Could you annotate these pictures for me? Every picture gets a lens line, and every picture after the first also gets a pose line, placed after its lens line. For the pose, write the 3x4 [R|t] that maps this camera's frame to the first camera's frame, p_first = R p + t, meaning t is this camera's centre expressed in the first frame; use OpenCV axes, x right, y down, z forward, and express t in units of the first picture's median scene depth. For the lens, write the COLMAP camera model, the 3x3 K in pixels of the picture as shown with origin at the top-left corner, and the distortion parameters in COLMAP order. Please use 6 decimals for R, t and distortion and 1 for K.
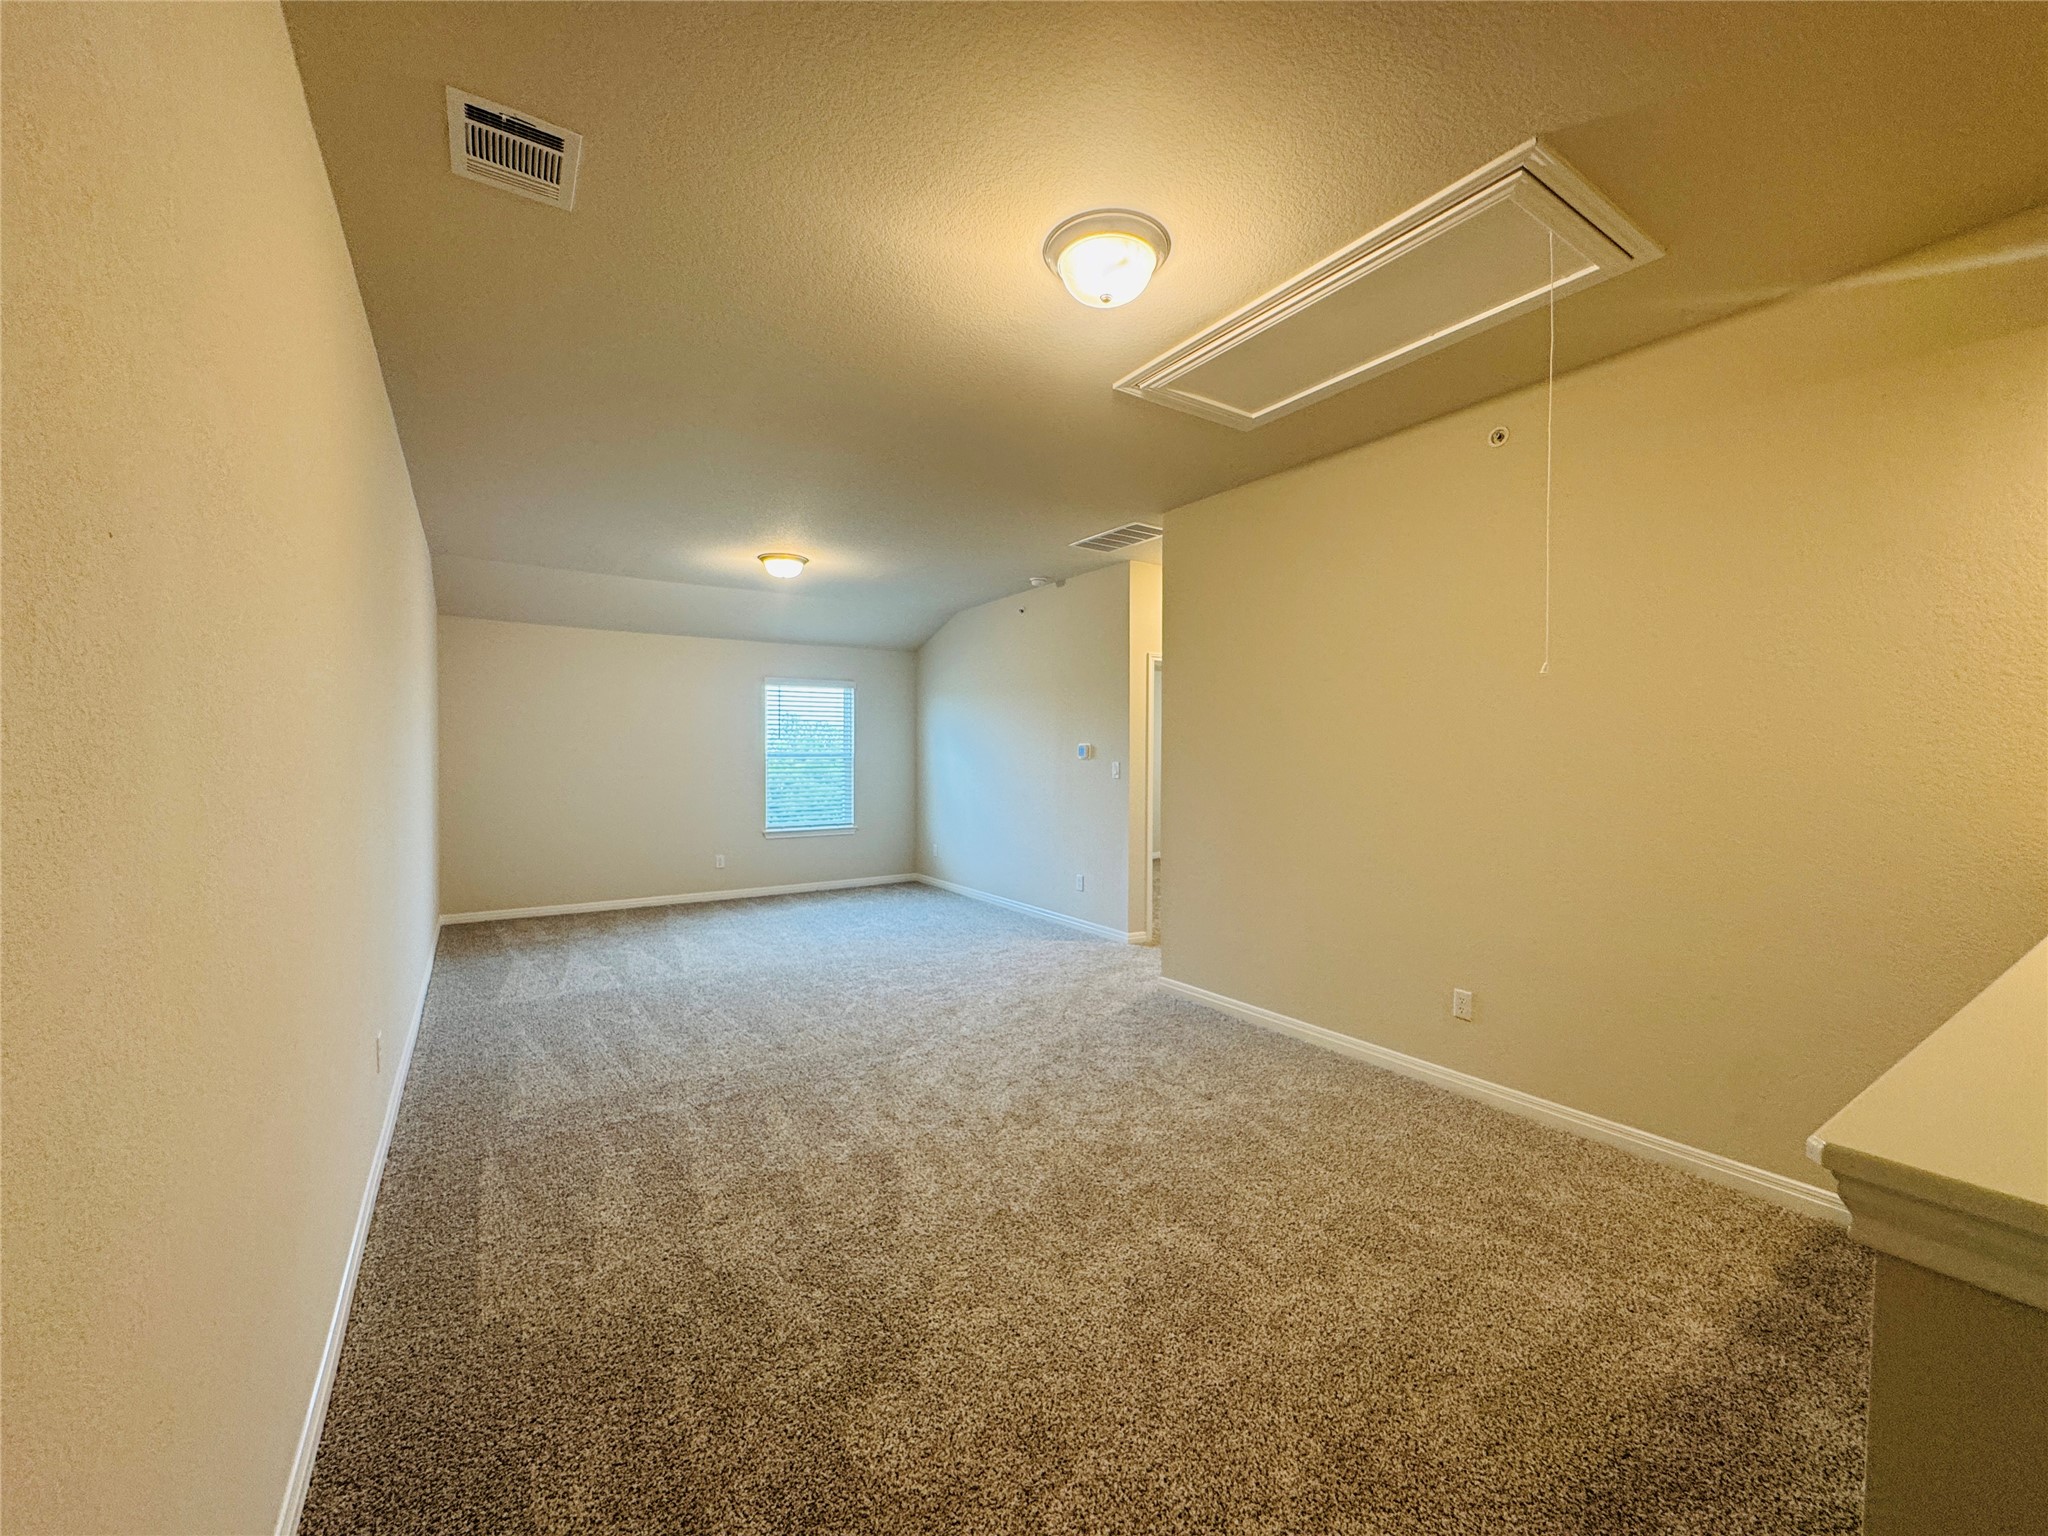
lens RADIAL K [[820.7, 0, 1025.2], [0, 820.7, 764.7], [0, 0, 1]] dist [-0.003991, 0.001084]
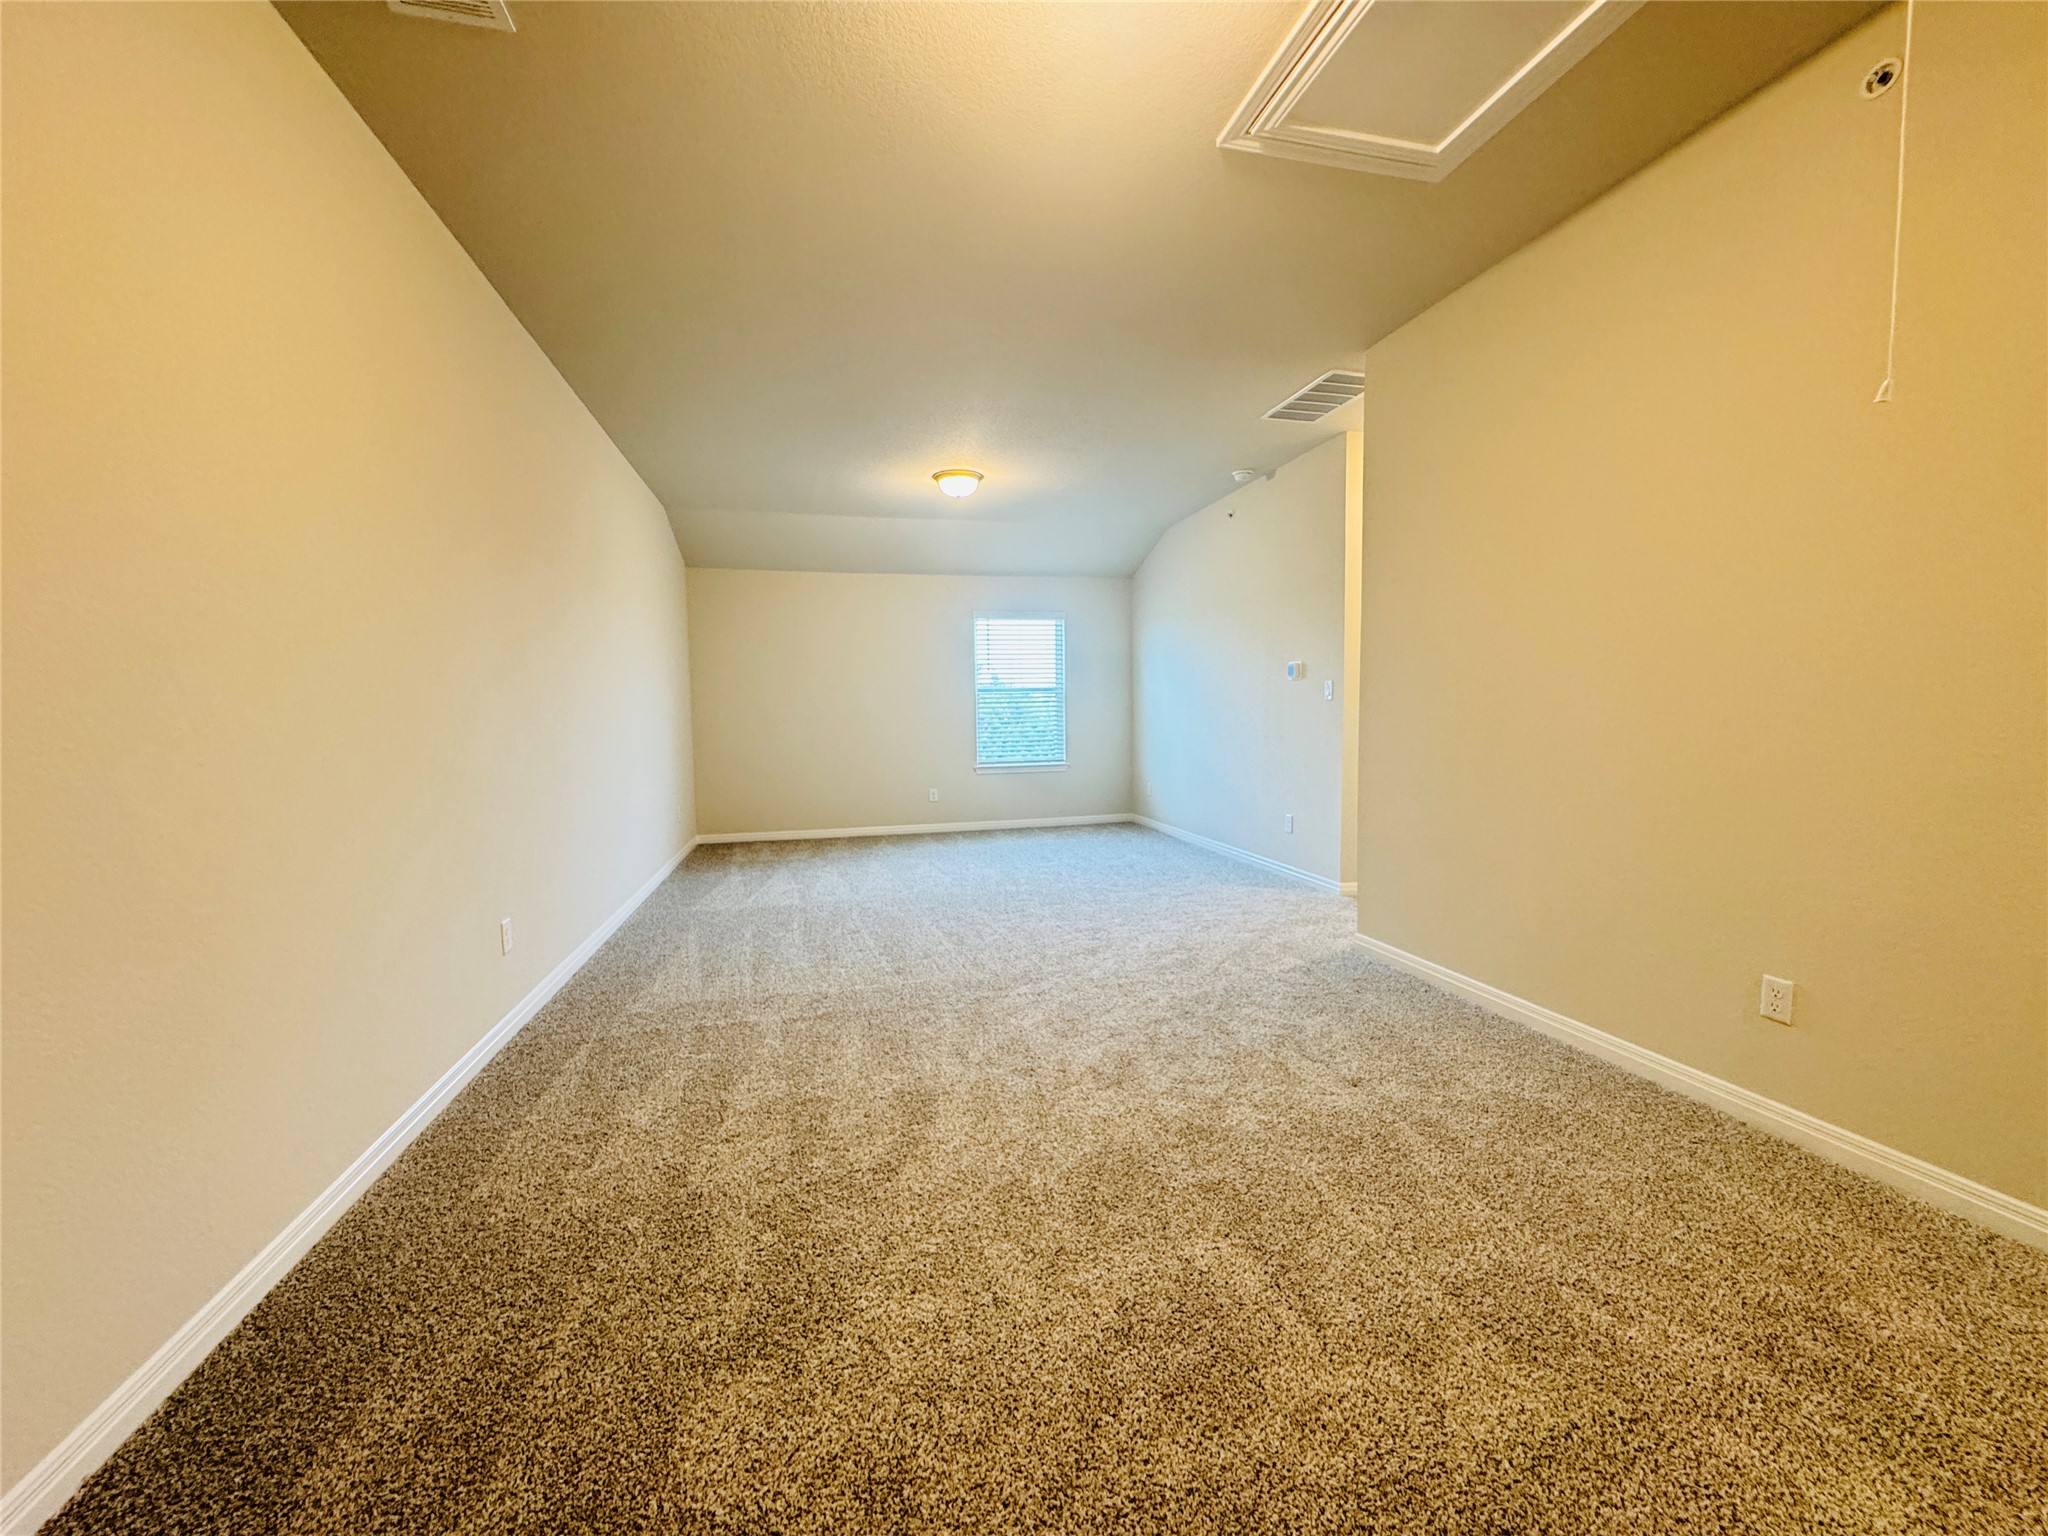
lens RADIAL K [[820.7, 0, 1022.7], [0, 820.7, 767.6], [0, 0, 1]] dist [-0.003991, 0.001084]
pose [[0.940616, 0.007776, -0.339384, 0.192984], [0.012709, 0.998230, 0.058095, 0.062395], [0.339235, -0.058958, 0.938852, 0.193024]]
